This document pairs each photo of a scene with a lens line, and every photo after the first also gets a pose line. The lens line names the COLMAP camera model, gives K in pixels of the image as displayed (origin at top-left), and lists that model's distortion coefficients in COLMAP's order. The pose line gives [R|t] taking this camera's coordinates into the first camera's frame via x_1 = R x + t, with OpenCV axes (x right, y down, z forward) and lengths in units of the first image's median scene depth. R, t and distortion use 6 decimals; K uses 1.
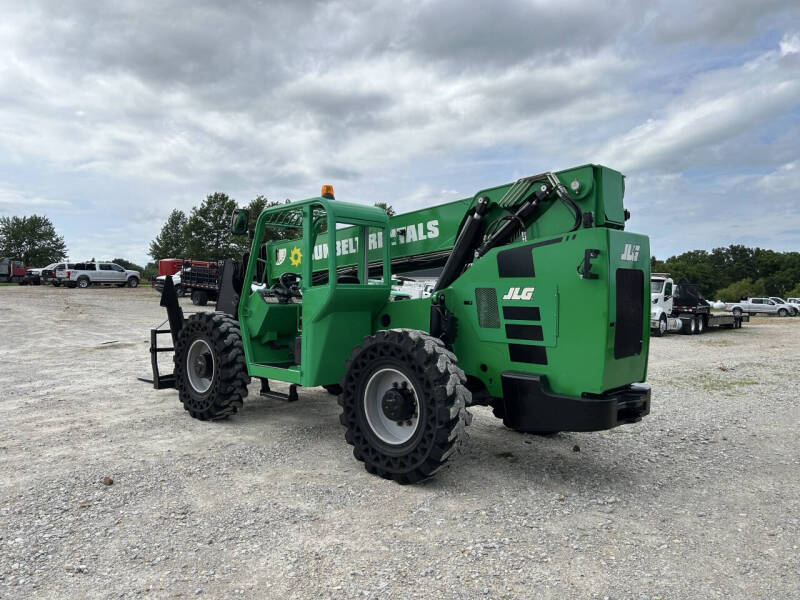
lens RADIAL K [[606.9, 0, 394.7], [0, 606.9, 300.6], [0, 0, 1]] dist [0.057397, -0.066301]
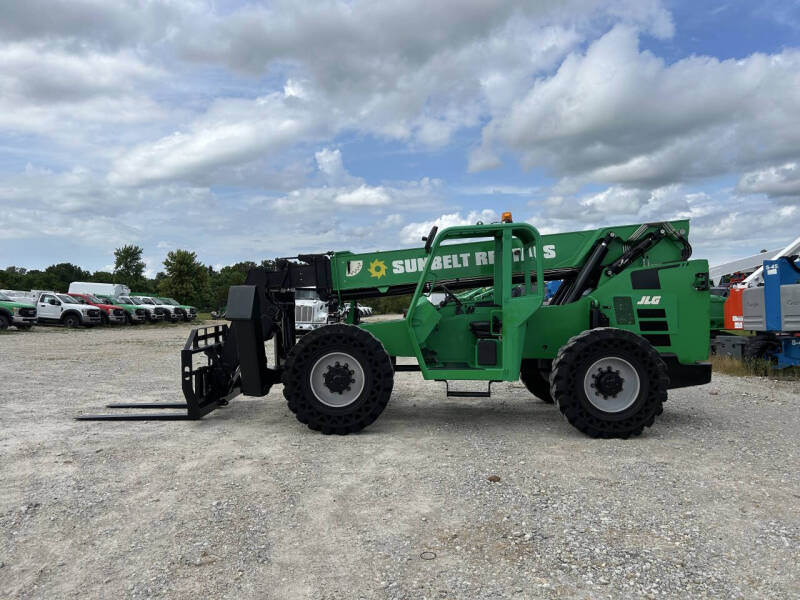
lens RADIAL K [[606.9, 0, 394.7], [0, 606.9, 300.6], [0, 0, 1]] dist [0.057397, -0.066301]
pose [[0.737577, -0.013520, 0.675128, -0.845246], [0.022697, 0.999731, -0.004775, -0.011713], [-0.674882, 0.018845, 0.737685, 0.210428]]
